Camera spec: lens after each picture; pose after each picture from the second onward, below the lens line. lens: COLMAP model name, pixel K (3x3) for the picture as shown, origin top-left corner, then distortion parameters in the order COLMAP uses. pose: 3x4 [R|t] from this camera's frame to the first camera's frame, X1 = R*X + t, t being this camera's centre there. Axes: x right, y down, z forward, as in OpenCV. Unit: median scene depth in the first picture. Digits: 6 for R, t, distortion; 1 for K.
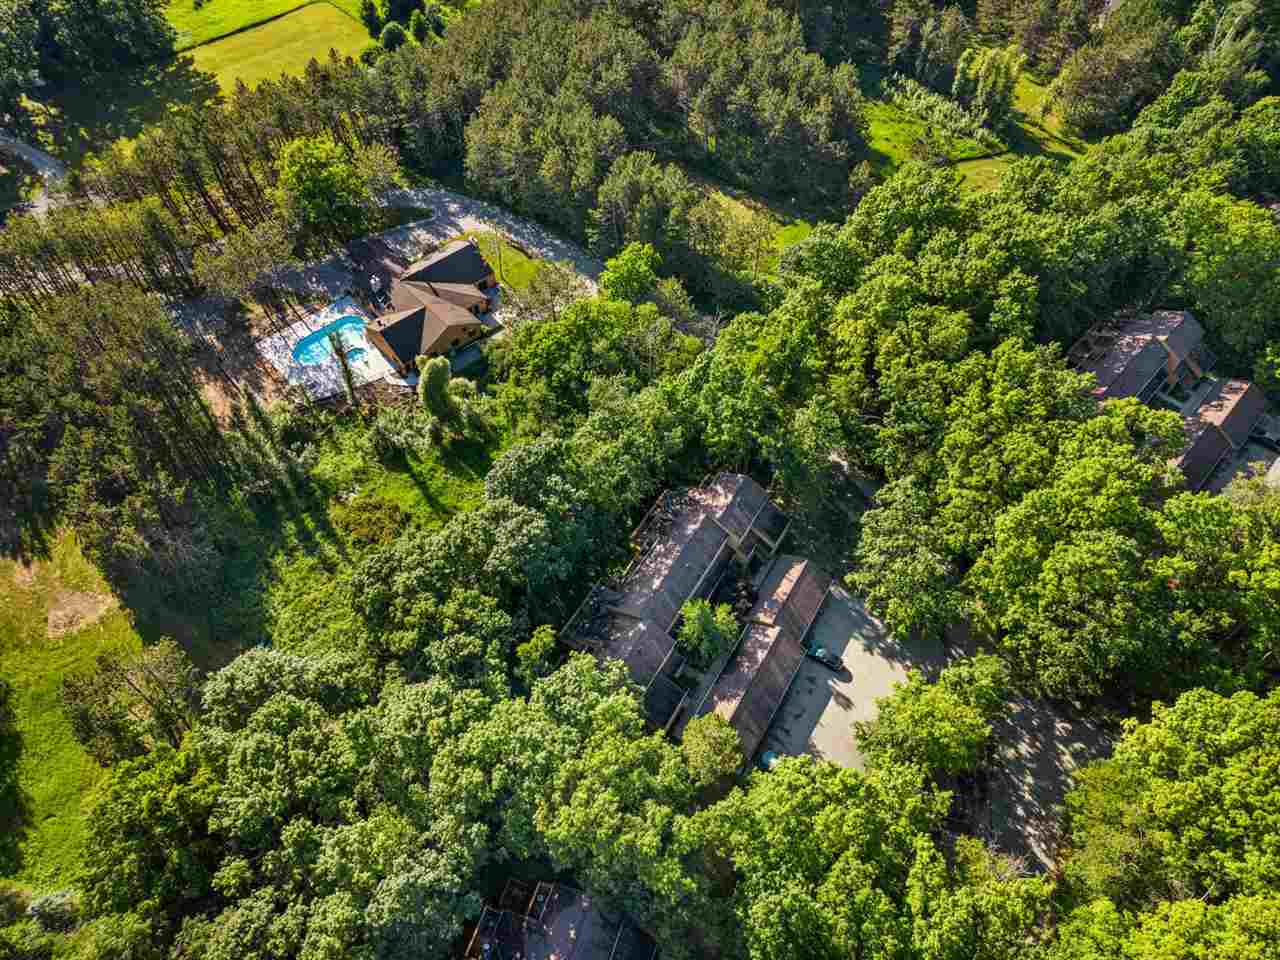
lens RADIAL K [[848.1, 0, 640.0], [0, 848.1, 480.0], [0, 0, 1]] dist [0.020157, -0.021528]
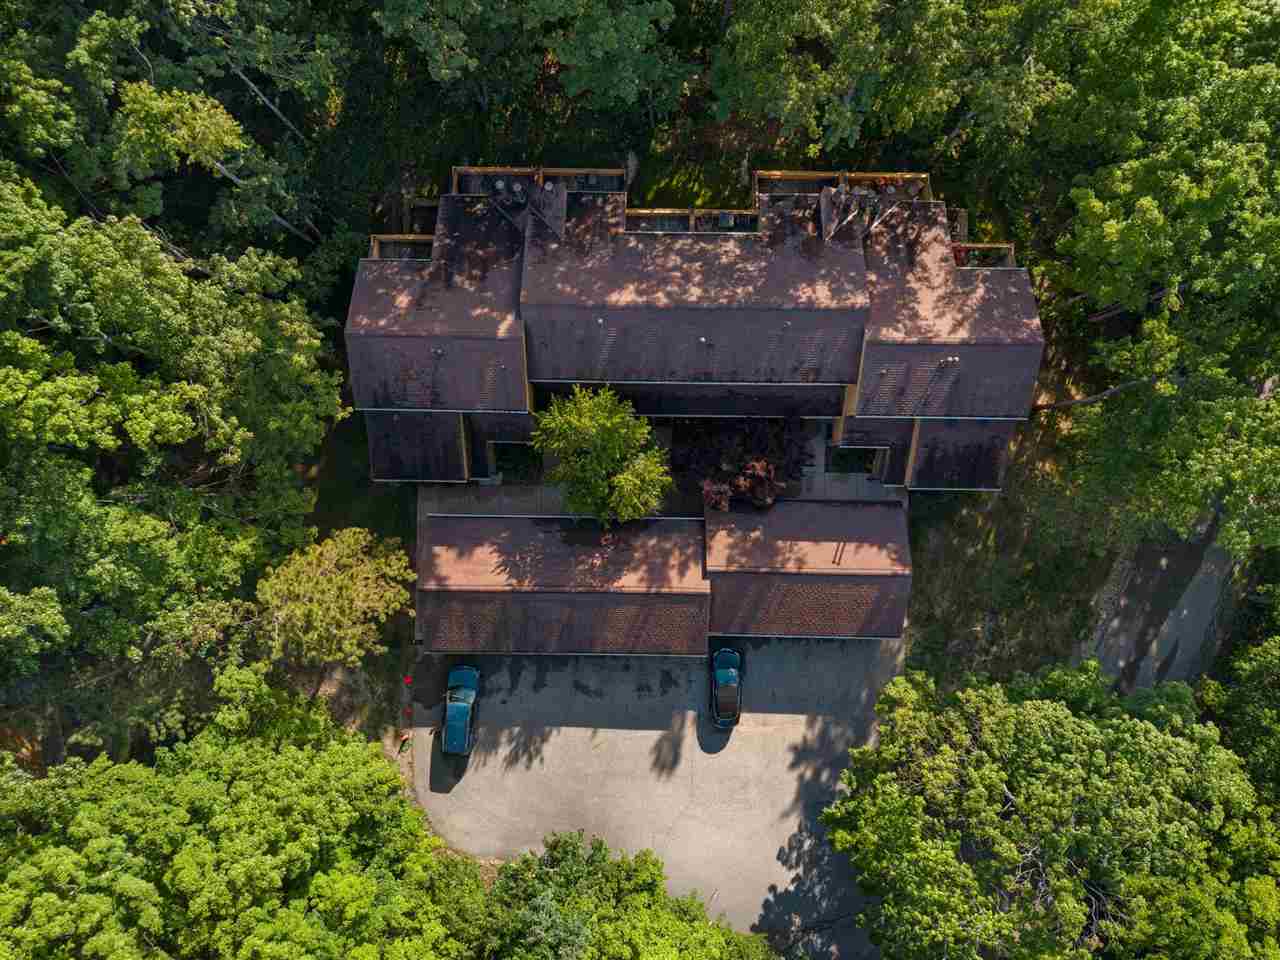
lens RADIAL K [[889.5, 0, 640.0], [0, 889.5, 480.0], [0, 0, 1]] dist [0.079459, -0.187192]
pose [[0.504126, 0.863594, 0.007828, 0.074196], [-0.686111, 0.394982, 0.610934, -0.083341], [0.524508, -0.313359, 0.791643, 0.504094]]
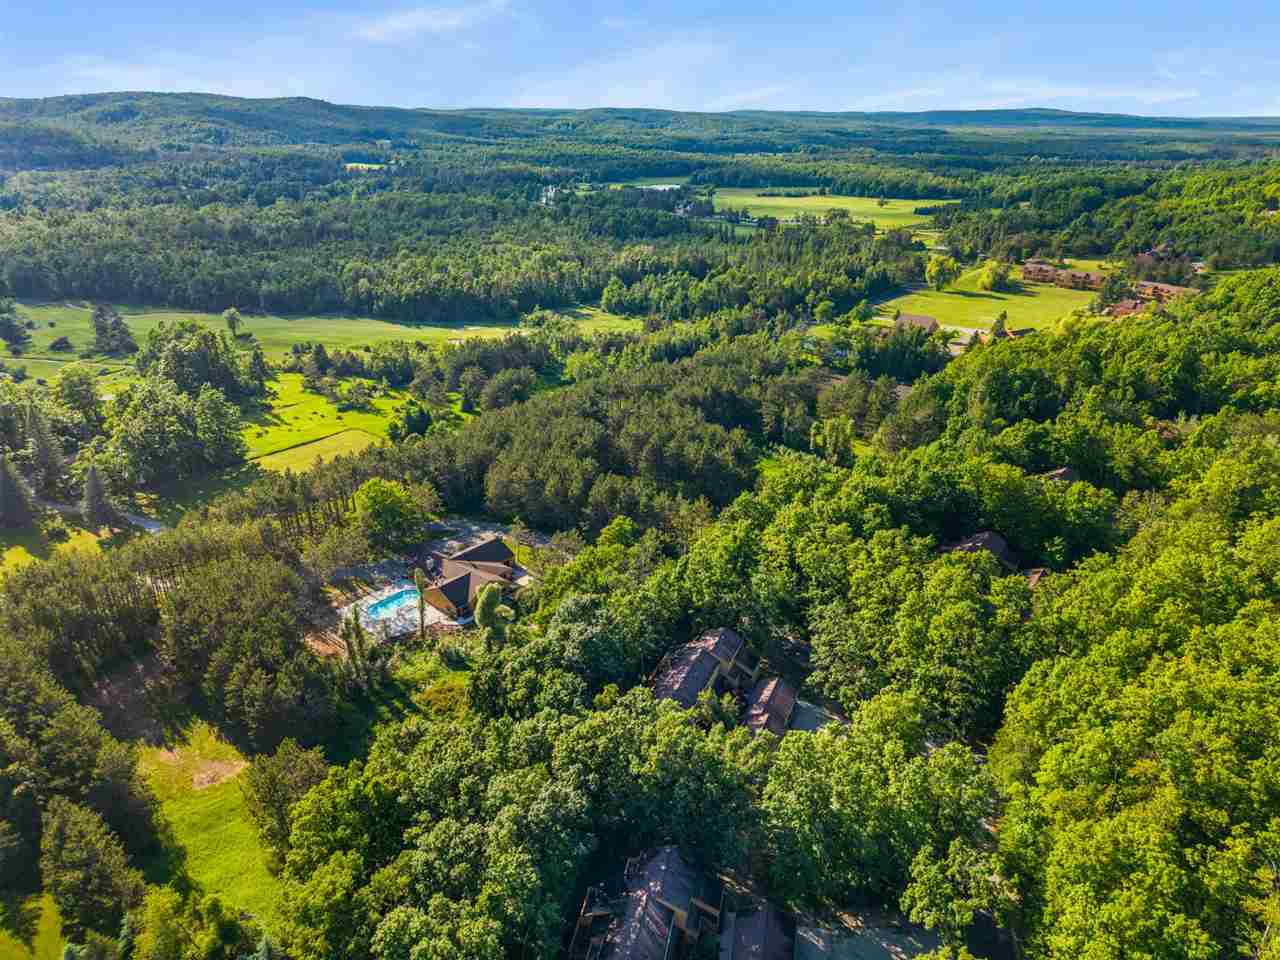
lens RADIAL K [[889.5, 0, 640.0], [0, 889.5, 480.0], [0, 0, 1]] dist [0.079459, -0.187192]
pose [[0.990152, -0.054091, 0.129122, -0.165659], [0.113397, 0.850761, -0.513173, 0.454912], [-0.082094, 0.522762, 0.848517, -0.330410]]
